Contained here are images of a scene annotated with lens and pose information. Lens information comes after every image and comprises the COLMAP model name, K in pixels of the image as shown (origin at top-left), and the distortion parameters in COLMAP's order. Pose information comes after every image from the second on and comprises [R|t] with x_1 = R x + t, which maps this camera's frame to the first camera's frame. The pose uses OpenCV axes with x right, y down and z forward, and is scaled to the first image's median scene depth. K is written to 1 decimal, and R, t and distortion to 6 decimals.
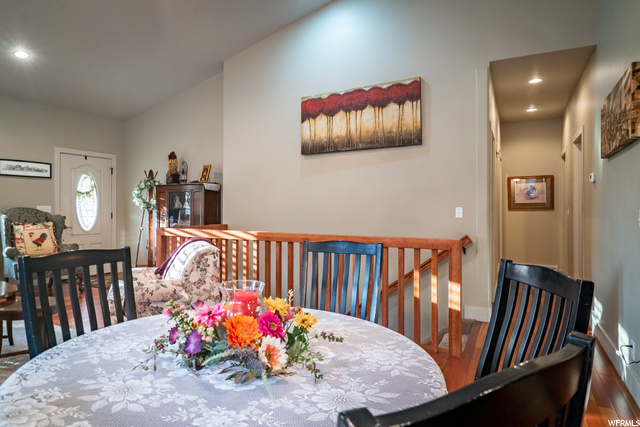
lens RADIAL K [[414.7, 0, 320.0], [0, 414.7, 213.5], [0, 0, 1]] dist [0.003670, -0.000193]
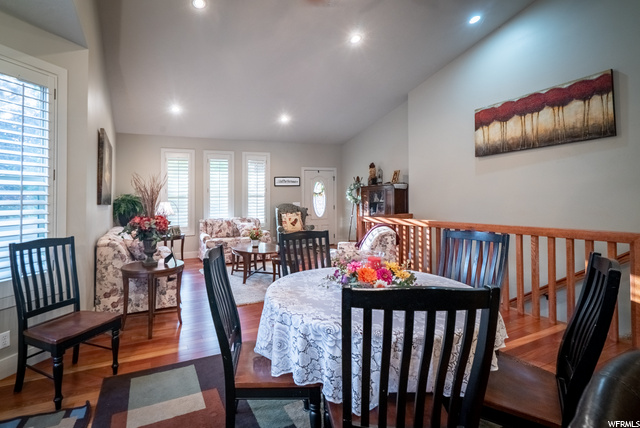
lens RADIAL K [[360.9, 0, 320.0], [0, 360.9, 214.0], [0, 0, 1]] dist [-0.000351, -0.000181]
pose [[0.854522, 0.020898, -0.518994, 0.138558], [-0.000218, 0.999205, 0.039877, -0.021819], [0.519415, -0.033963, 0.853847, -0.159077]]
